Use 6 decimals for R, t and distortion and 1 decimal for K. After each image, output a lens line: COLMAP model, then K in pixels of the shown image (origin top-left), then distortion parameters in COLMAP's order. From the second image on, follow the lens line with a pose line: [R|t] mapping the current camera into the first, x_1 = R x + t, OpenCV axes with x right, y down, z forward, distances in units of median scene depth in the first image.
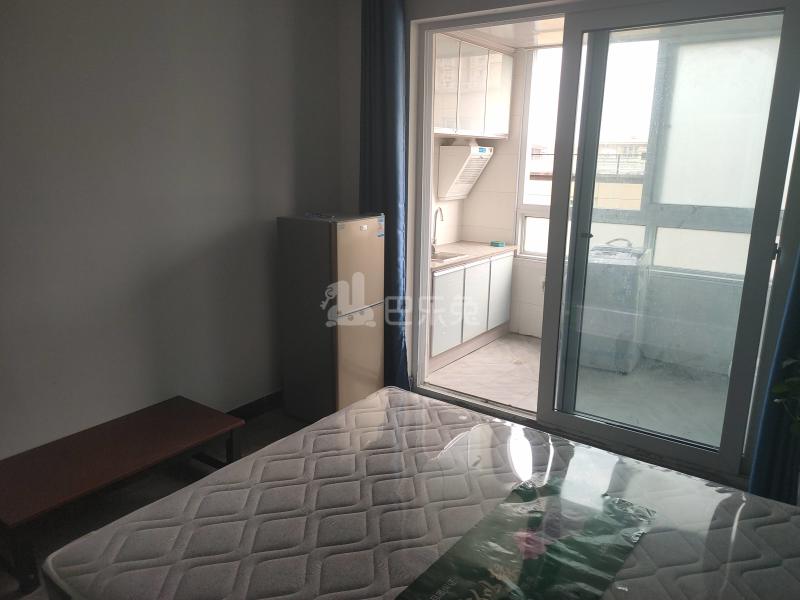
lens RADIAL K [[590.4, 0, 410.2], [0, 590.4, 299.0], [0, 0, 1]] dist [0.071788, -0.064633]
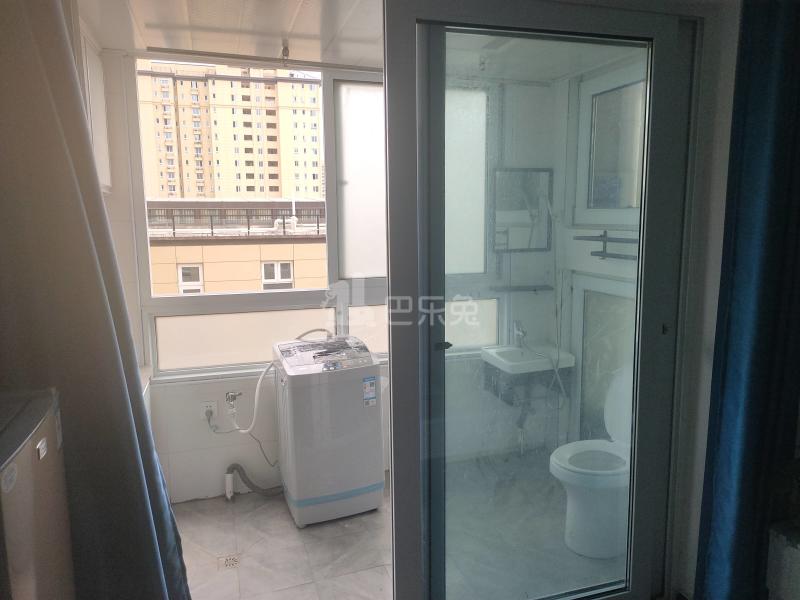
lens RADIAL K [[590.4, 0, 410.2], [0, 590.4, 299.0], [0, 0, 1]] dist [0.071788, -0.064633]
pose [[0.597499, -0.128450, 0.791515, -0.212638], [0.203421, 0.979077, 0.005329, -0.167653], [-0.775638, 0.157827, 0.611127, 0.646691]]
